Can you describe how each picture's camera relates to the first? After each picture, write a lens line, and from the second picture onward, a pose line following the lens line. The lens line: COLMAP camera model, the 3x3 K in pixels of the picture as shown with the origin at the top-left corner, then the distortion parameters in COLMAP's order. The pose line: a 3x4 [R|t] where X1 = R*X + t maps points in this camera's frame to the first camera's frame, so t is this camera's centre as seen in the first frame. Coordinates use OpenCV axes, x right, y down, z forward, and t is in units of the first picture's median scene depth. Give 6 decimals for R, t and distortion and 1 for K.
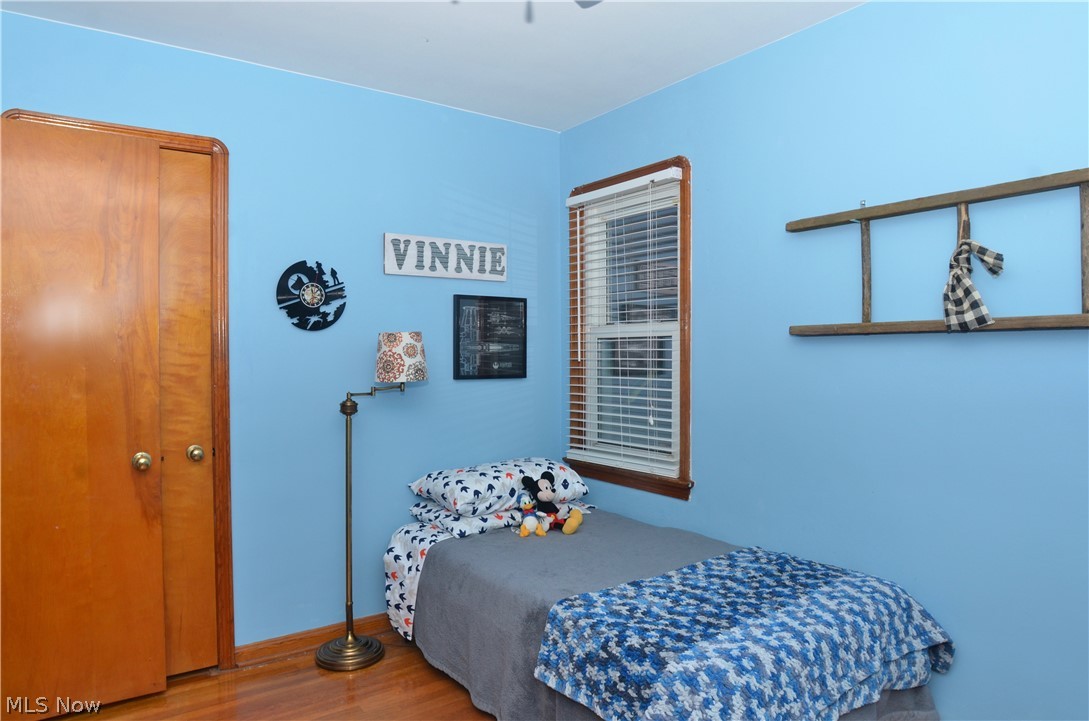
lens RADIAL K [[687.4, 0, 535.7], [0, 687.4, 360.6], [0, 0, 1]] dist [-0.081371, 0.043930]
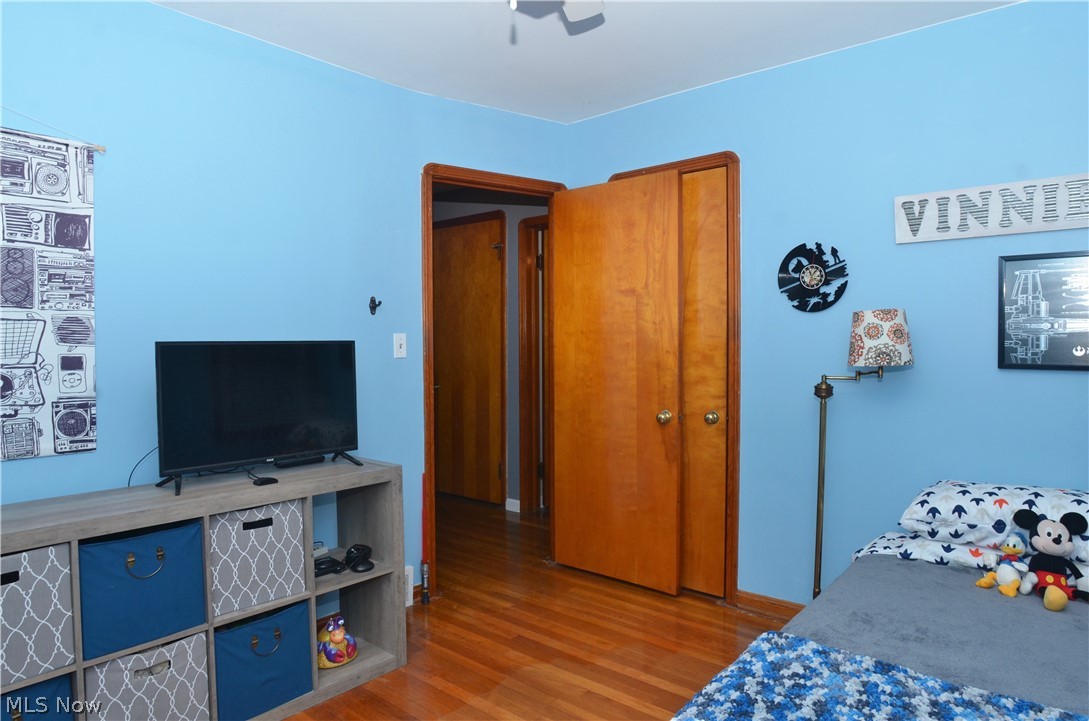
lens RADIAL K [[672.0, 0, 556.7], [0, 672.0, 363.4], [0, 0, 1]] dist [-0.074821, 0.041125]
pose [[0.242749, 0.036314, -0.969409, 0.547032], [-0.006471, 0.999337, 0.035815, -0.001029], [0.970068, -0.002421, 0.242823, 0.403895]]
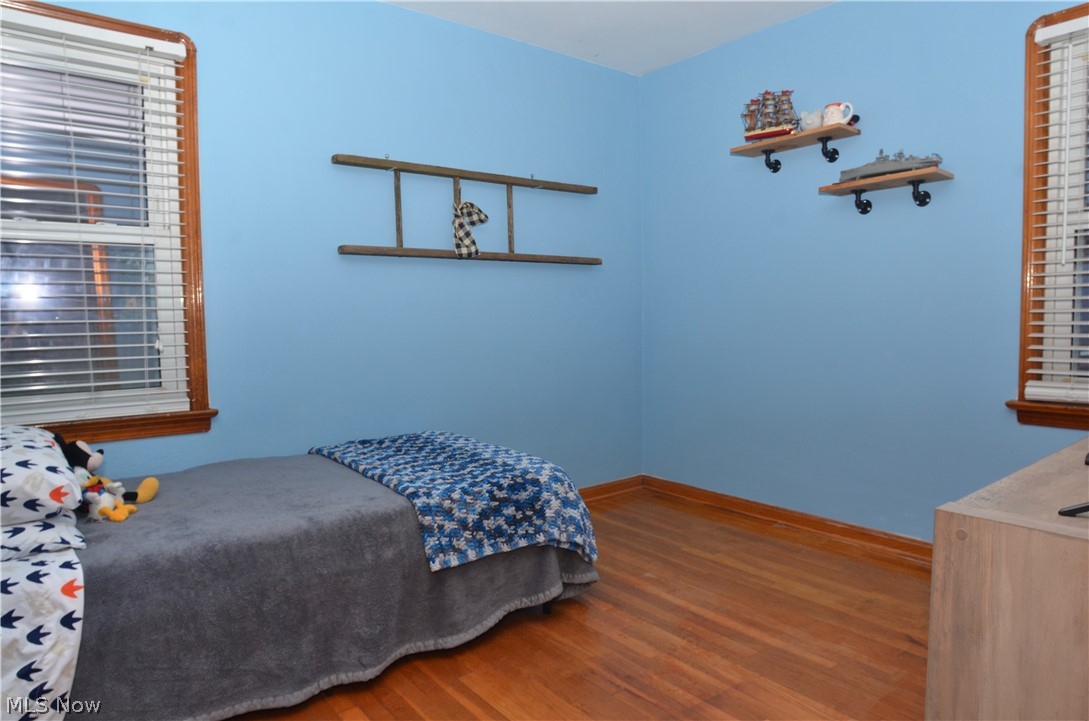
lens RADIAL K [[672.0, 0, 556.7], [0, 672.0, 363.4], [0, 0, 1]] dist [-0.074821, 0.041125]
pose [[-0.064615, -0.065135, 0.995782, -0.692694], [0.024474, 0.997464, 0.066833, 0.073774], [-0.997610, 0.028689, -0.062857, 0.626335]]
